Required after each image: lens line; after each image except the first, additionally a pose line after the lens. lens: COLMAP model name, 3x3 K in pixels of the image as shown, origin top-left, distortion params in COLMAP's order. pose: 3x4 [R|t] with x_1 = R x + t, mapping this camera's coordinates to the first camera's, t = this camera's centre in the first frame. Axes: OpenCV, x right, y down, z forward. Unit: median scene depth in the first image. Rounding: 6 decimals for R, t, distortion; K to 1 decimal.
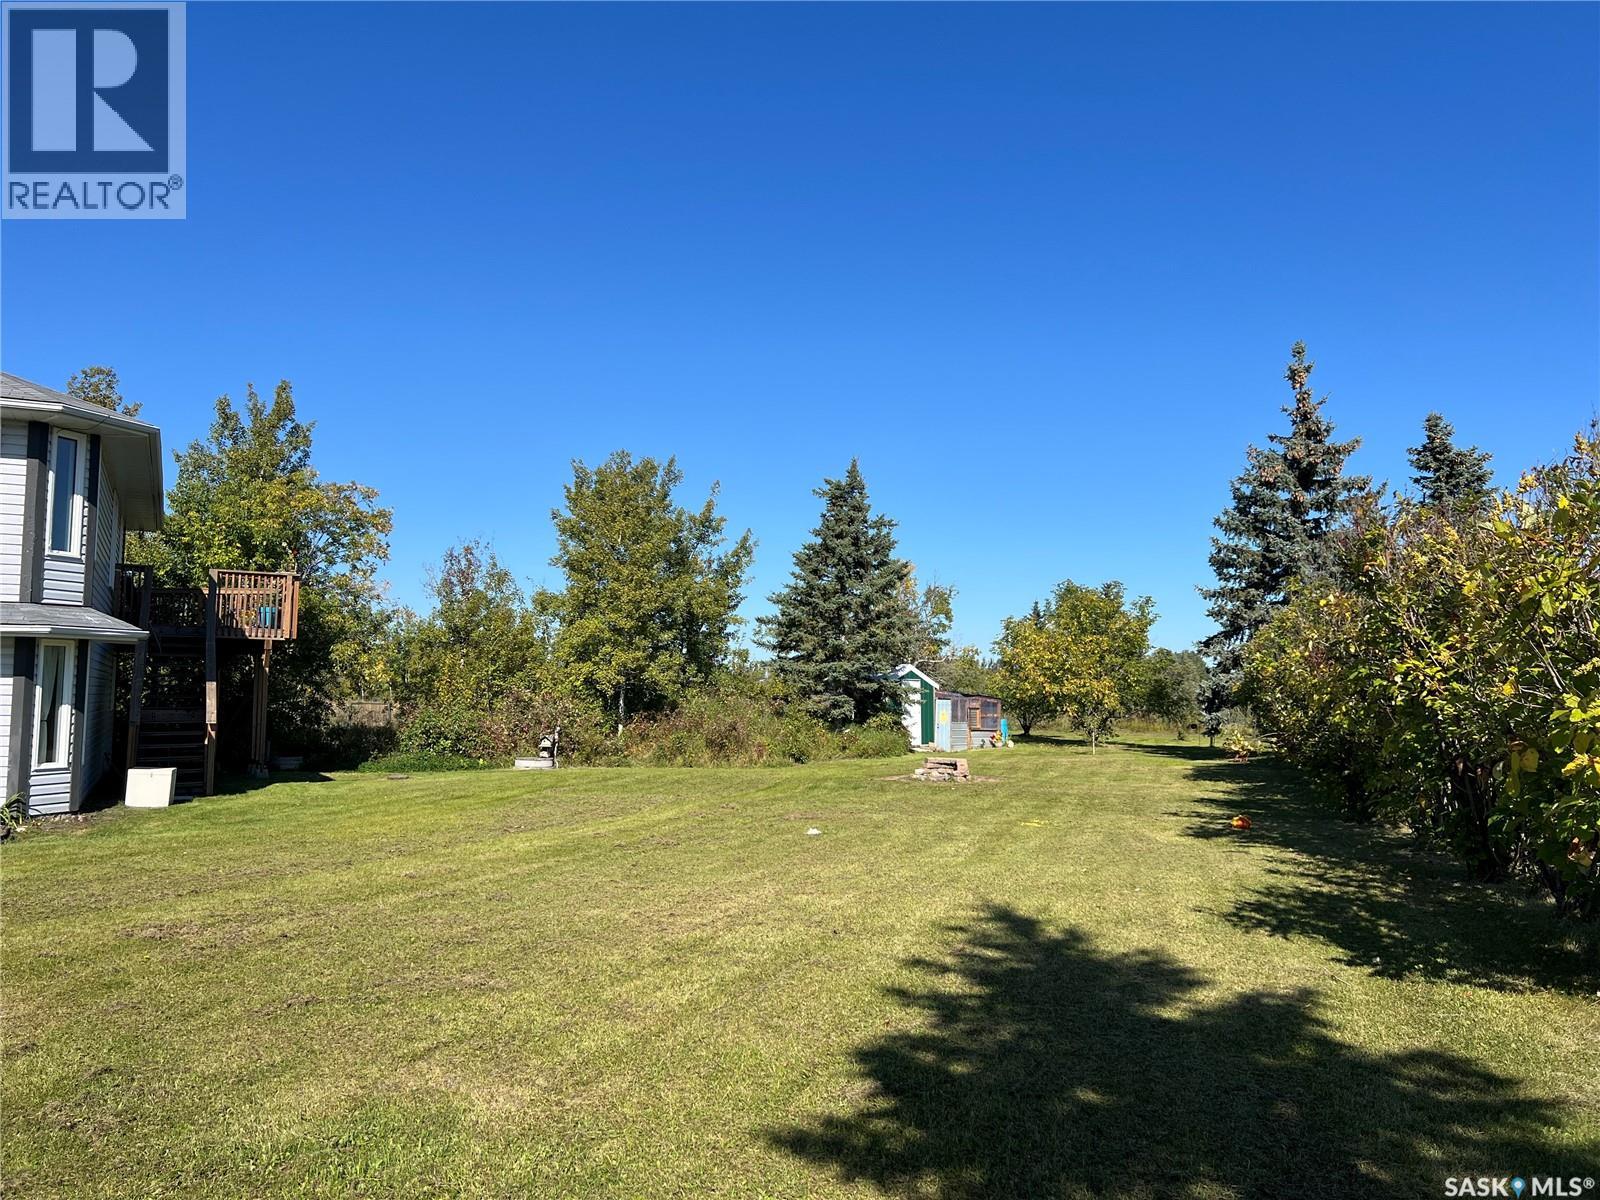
lens RADIAL K [[1187.9, 0, 797.7], [0, 1187.9, 602.0], [0, 0, 1]] dist [0.028116, -0.041185]
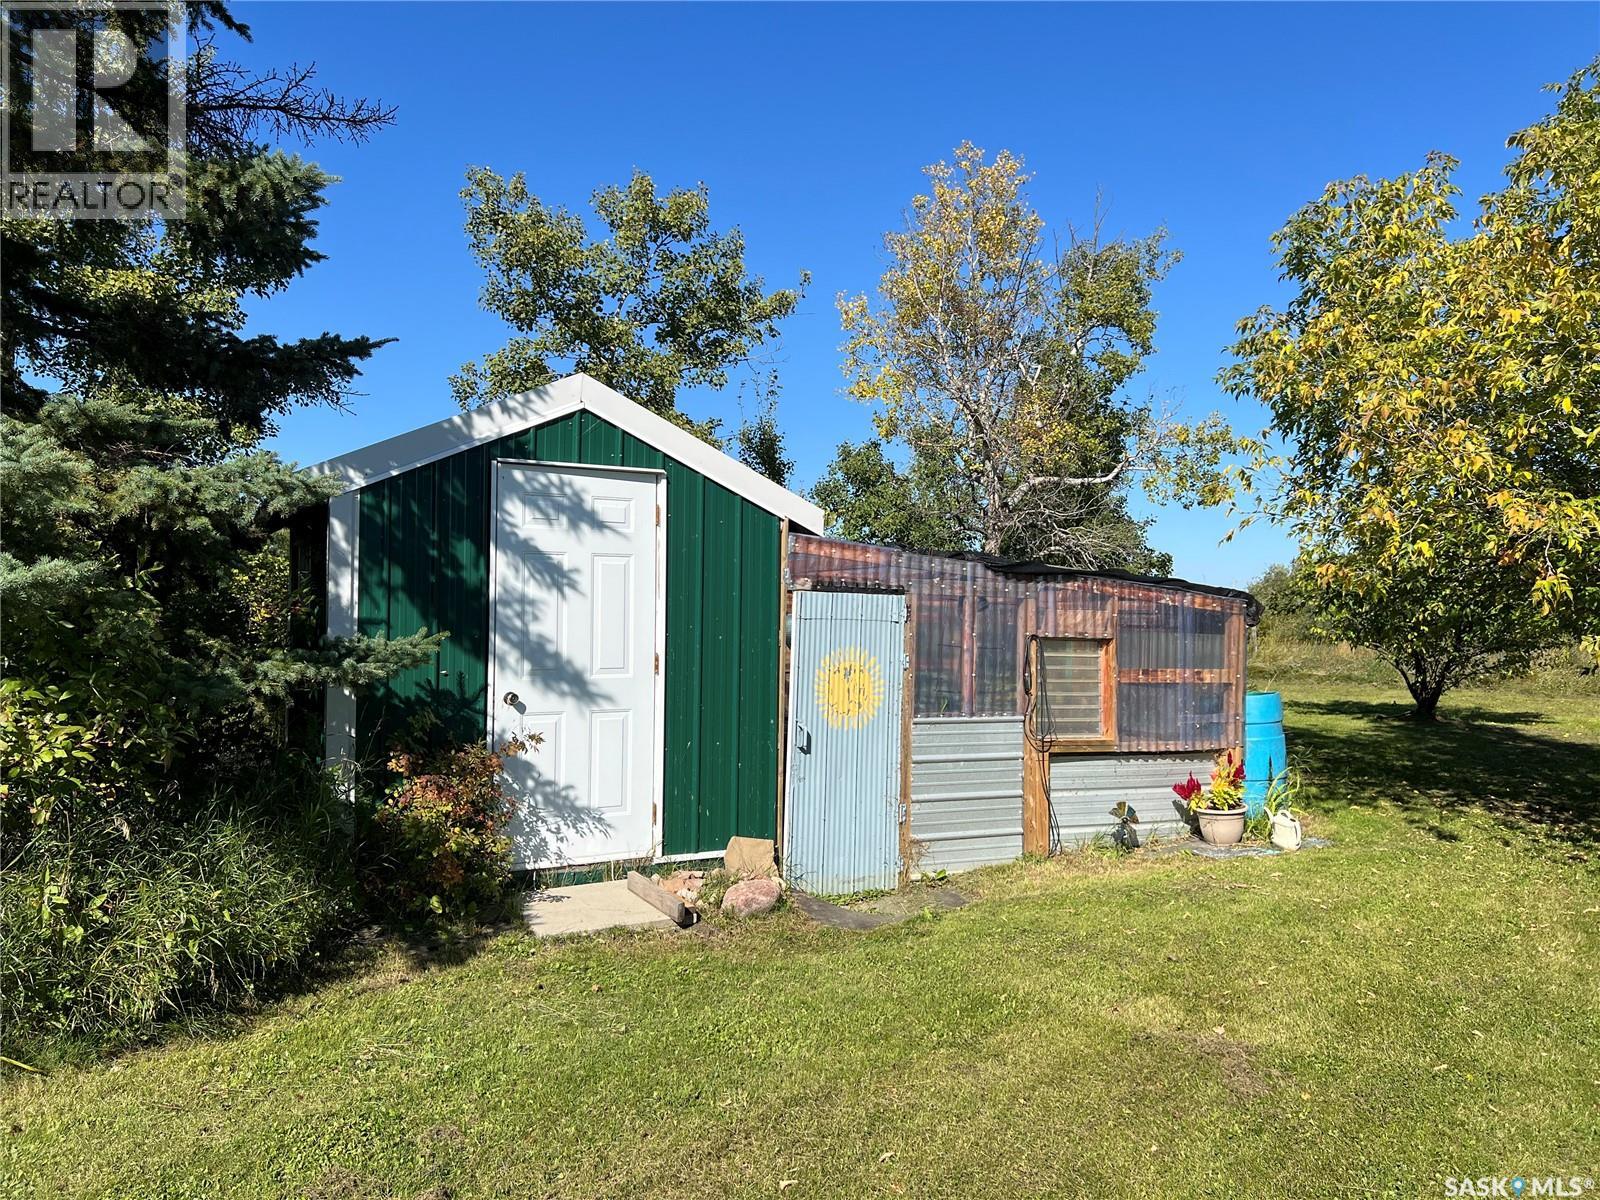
lens RADIAL K [[1187.9, 0, 798.2], [0, 1187.9, 597.8], [0, 0, 1]] dist [0.028116, -0.041185]
pose [[0.950406, -0.002826, -0.310998, 0.168194], [0.024615, 0.997505, 0.066159, 0.069906], [0.310035, -0.070533, 0.948105, 0.816908]]
